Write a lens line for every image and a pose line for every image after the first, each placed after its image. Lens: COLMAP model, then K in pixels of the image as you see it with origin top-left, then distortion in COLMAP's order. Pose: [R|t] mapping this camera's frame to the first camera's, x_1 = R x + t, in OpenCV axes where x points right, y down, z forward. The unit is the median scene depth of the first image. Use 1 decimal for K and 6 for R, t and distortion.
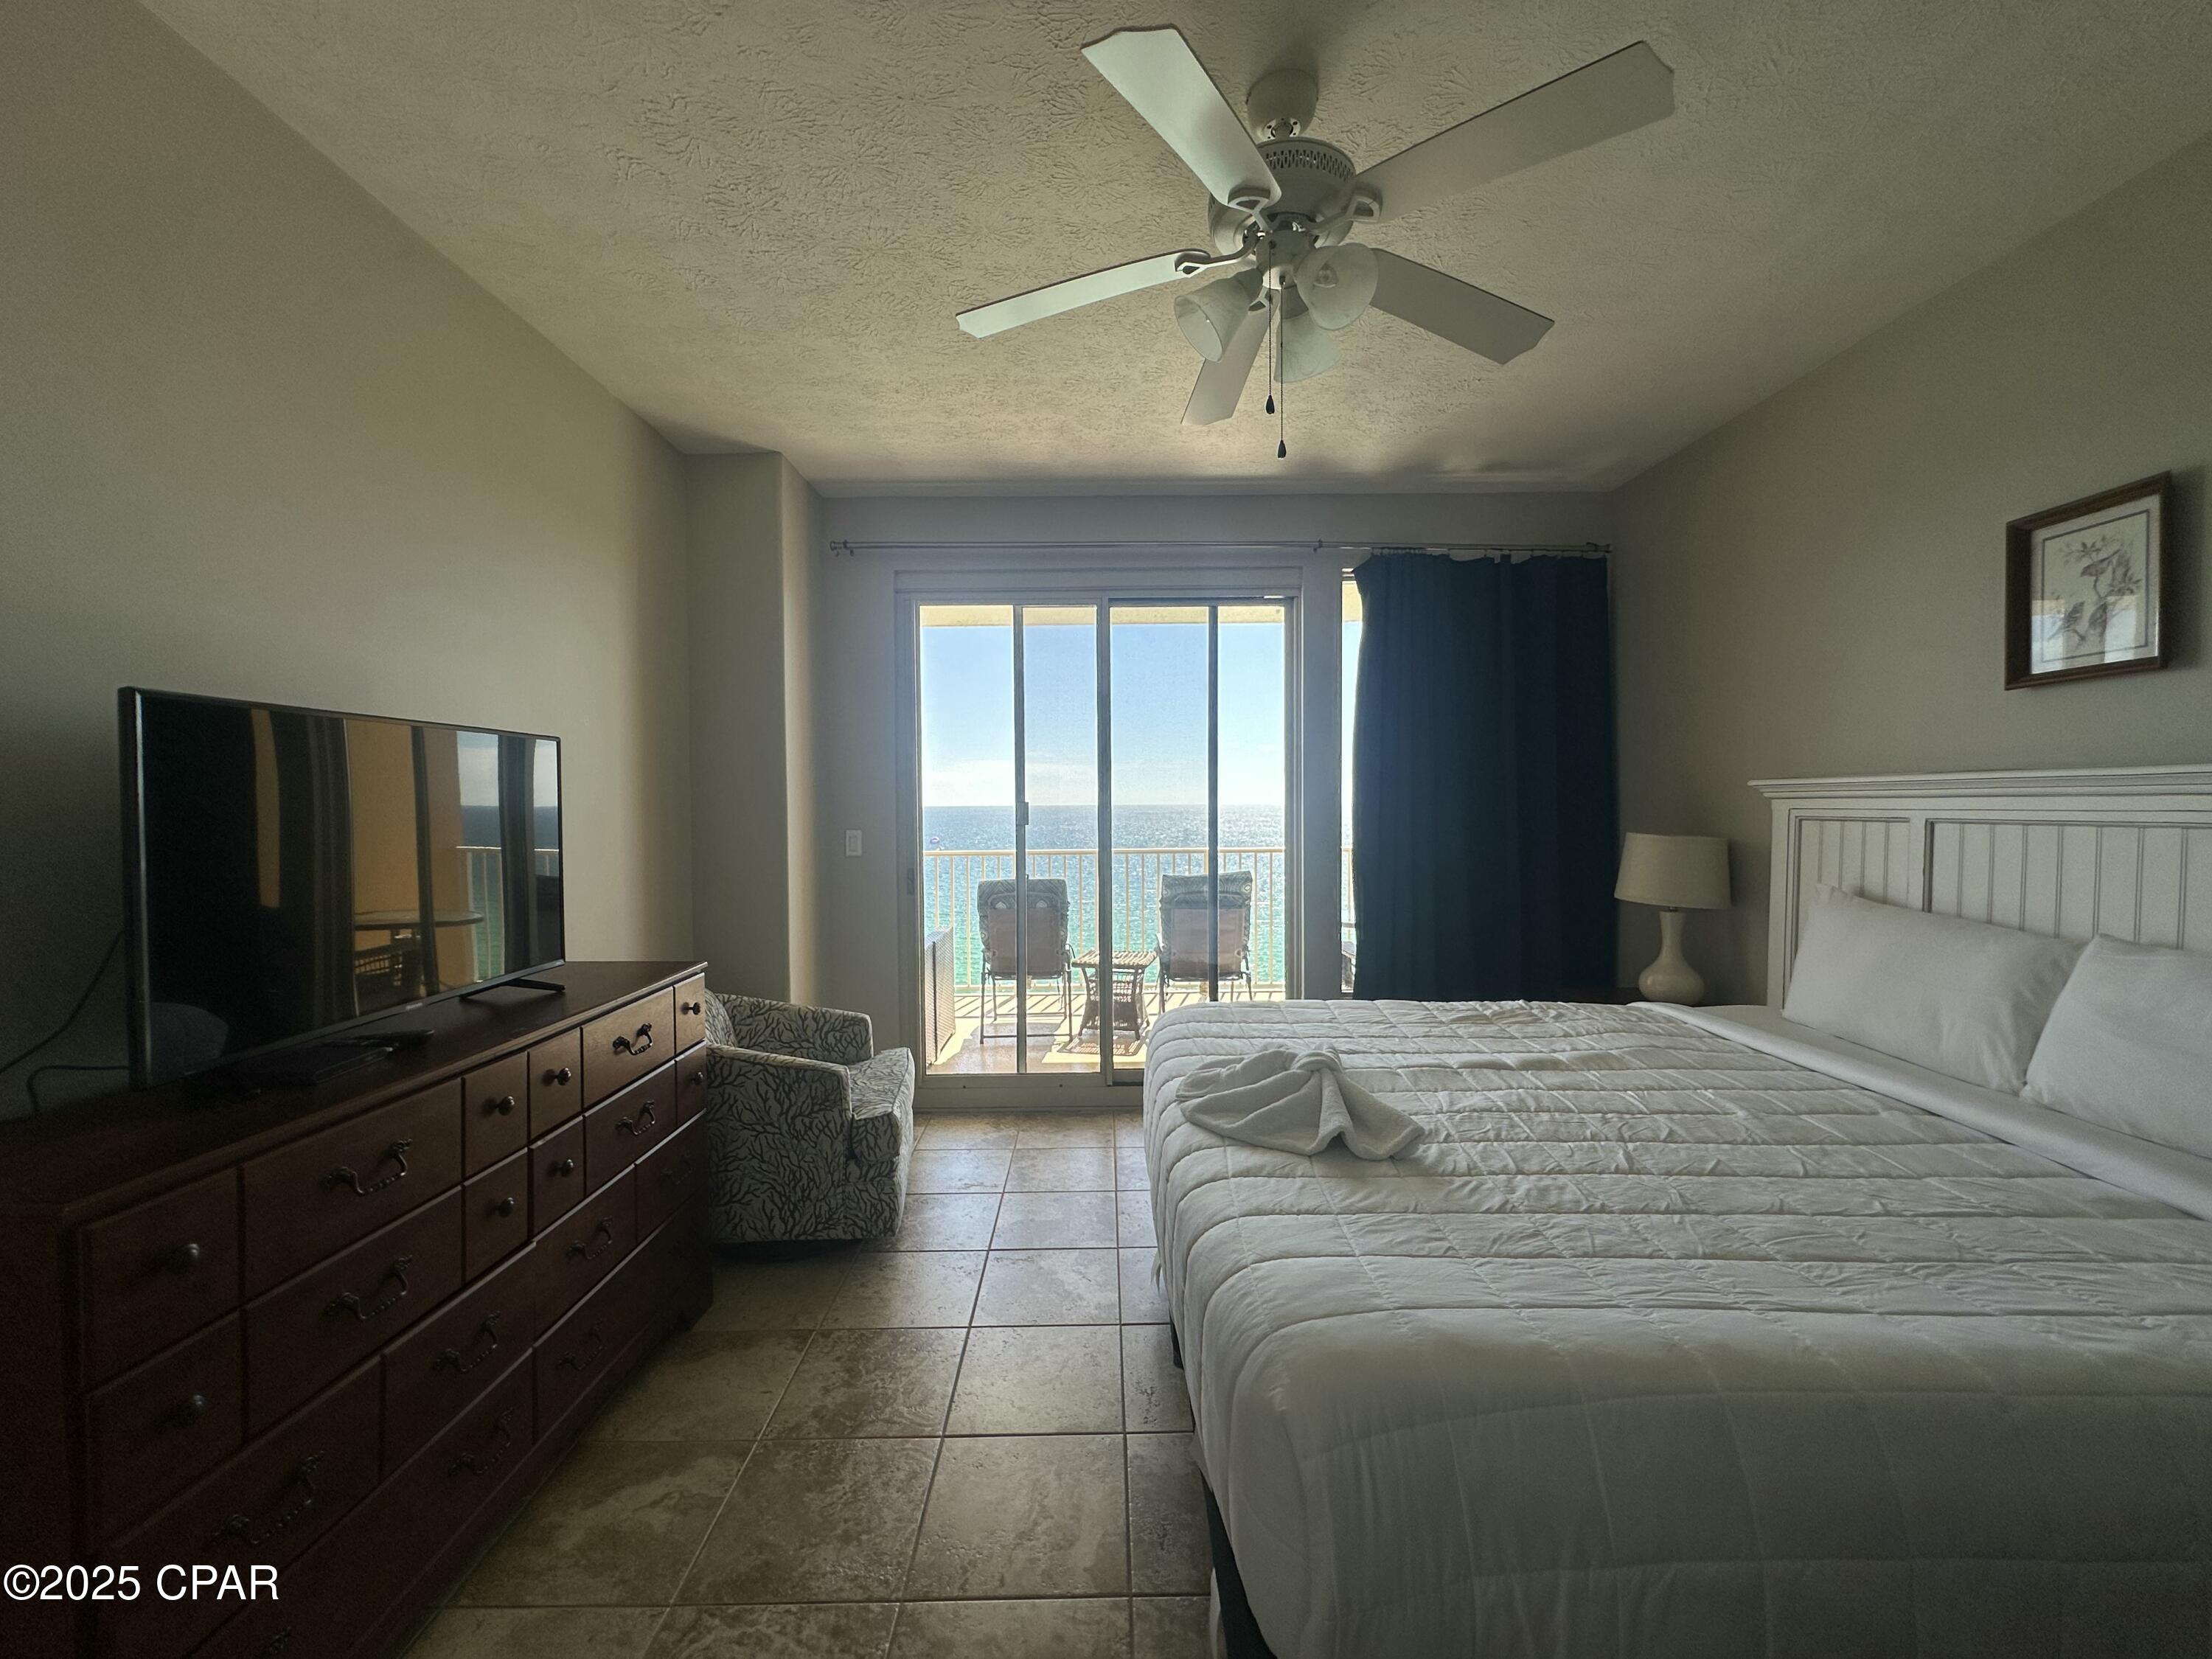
lens RADIAL K [[891.0, 0, 1107.2], [0, 891.0, 823.9], [0, 0, 1]] dist [-0.000108, -0.001184]
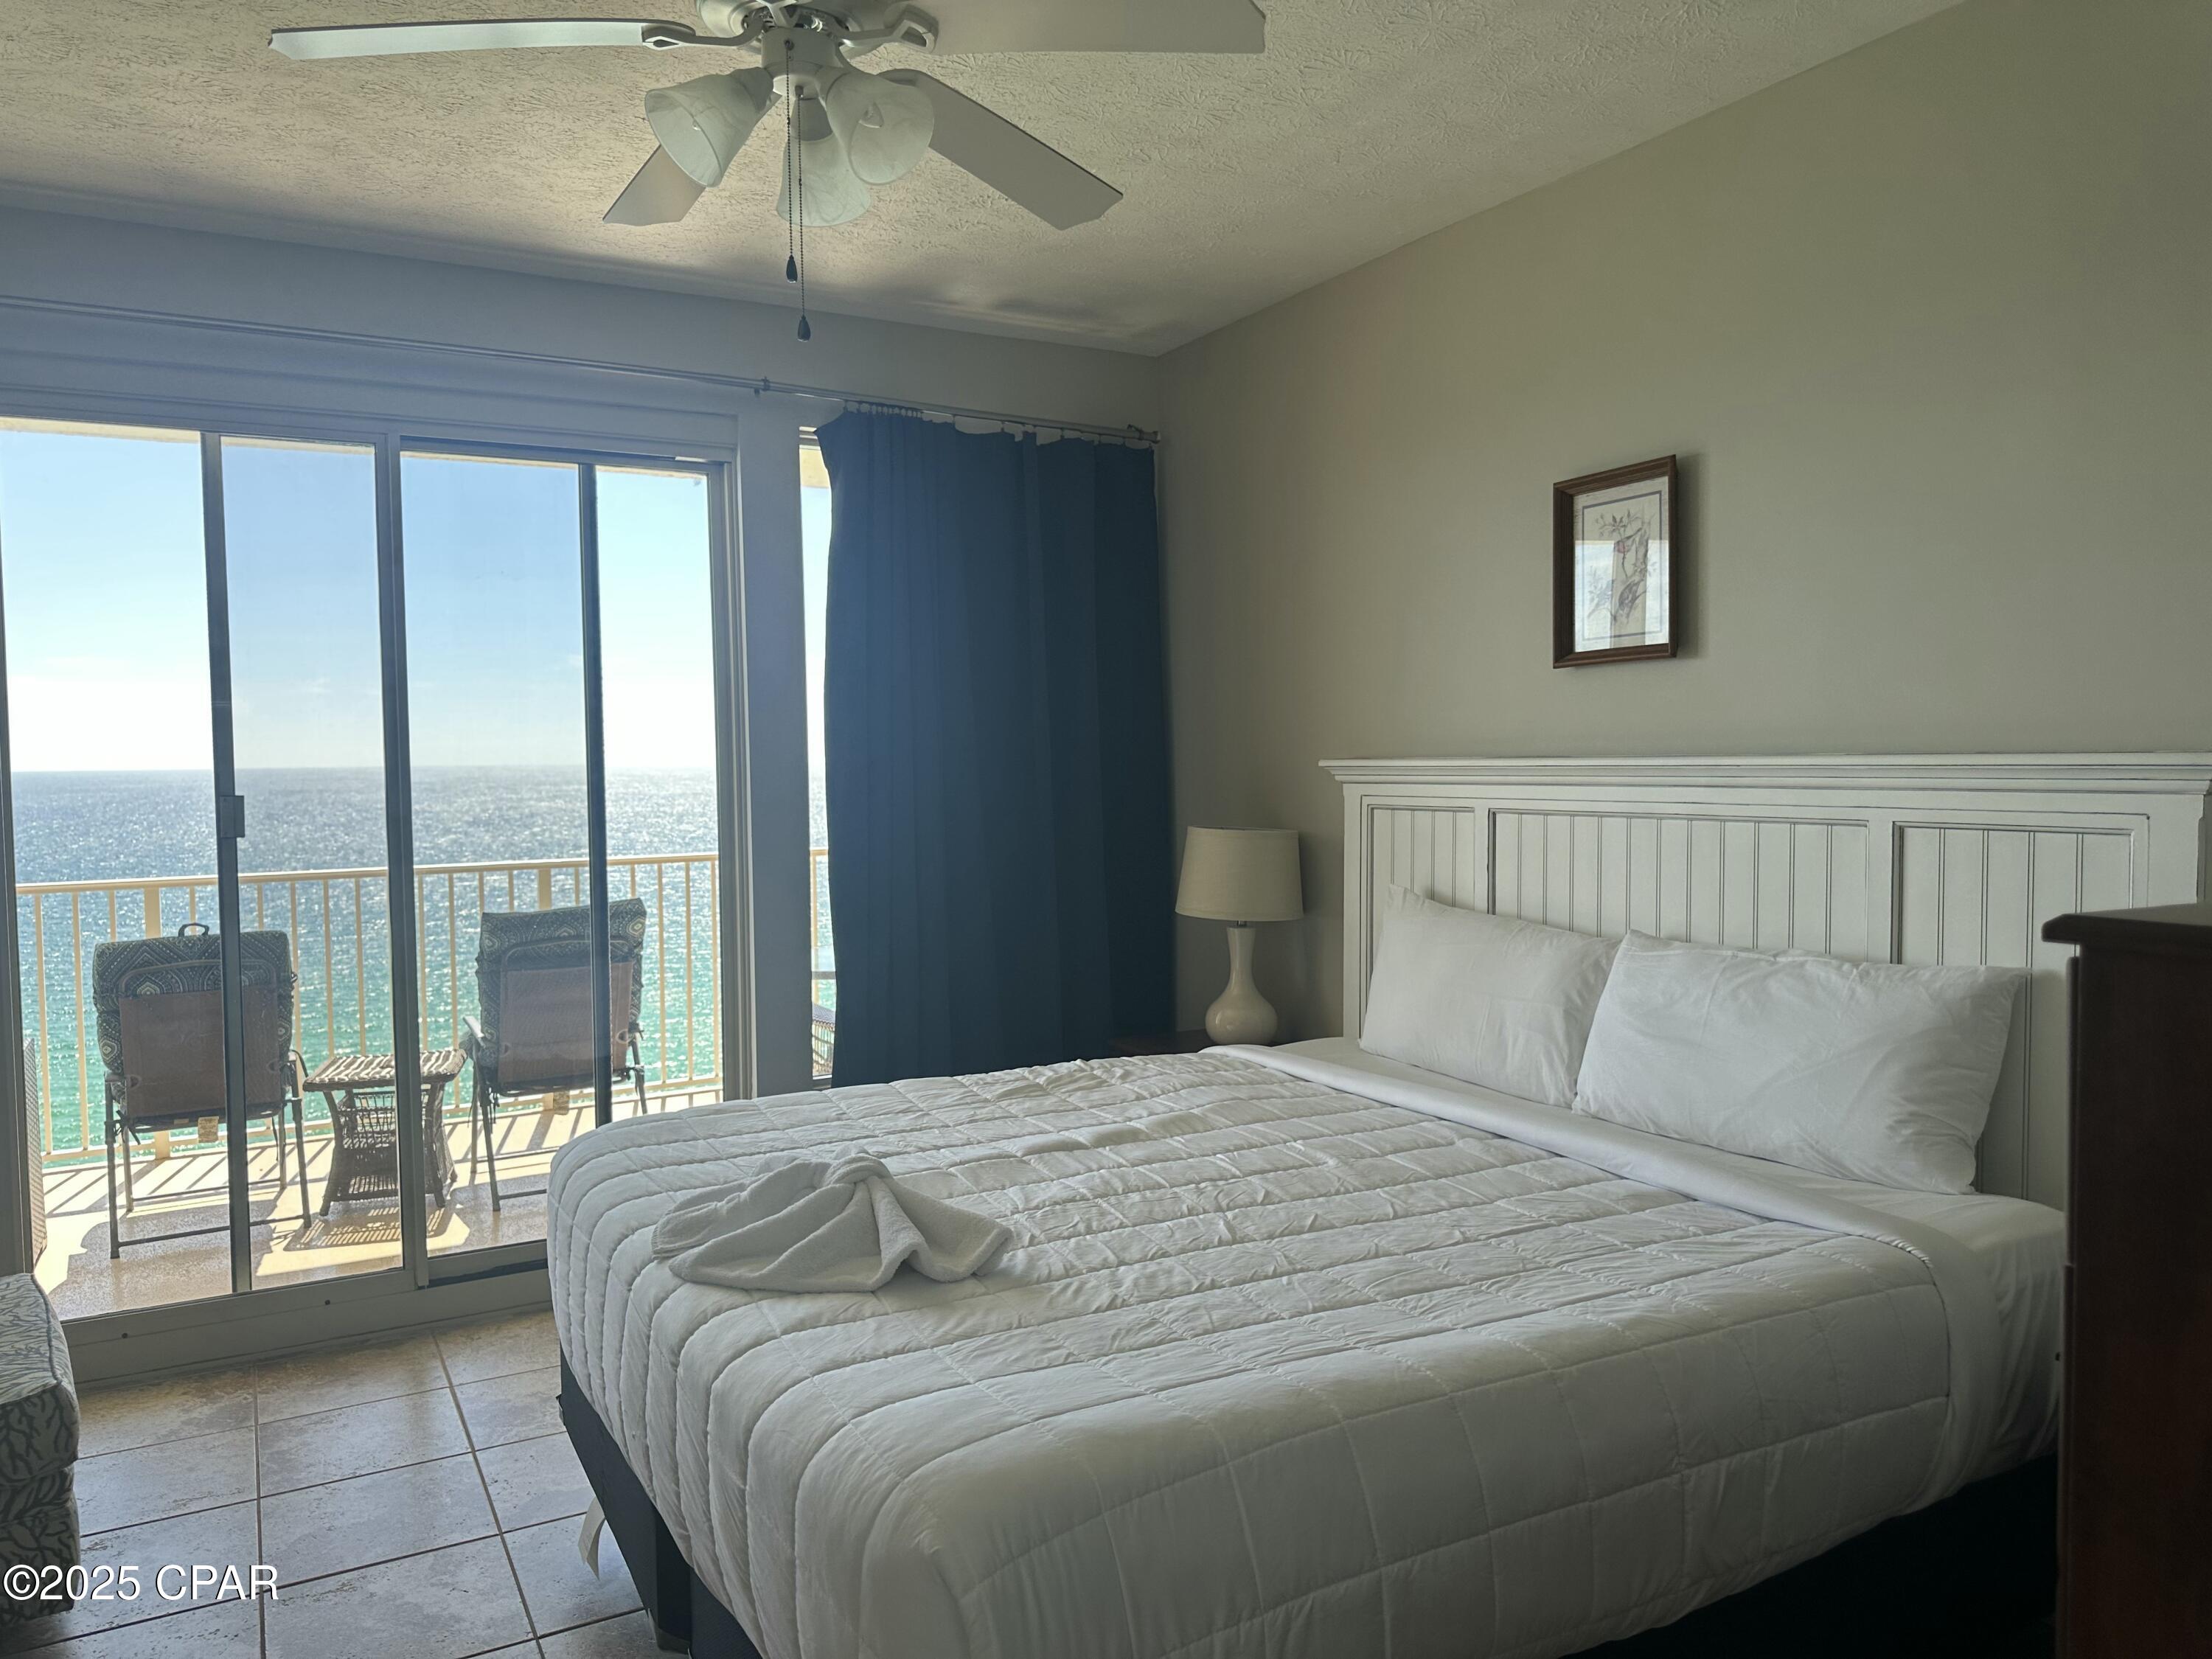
lens RADIAL K [[1562.2, 0, 1105.9], [0, 1562.2, 818.0], [0, 0, 1]] dist [0.049807, -0.050035]
pose [[0.876000, -0.026474, 0.481584, -0.163734], [0.019679, 0.999623, 0.019155, -0.033855], [-0.481910, -0.007302, 0.876190, -0.180168]]
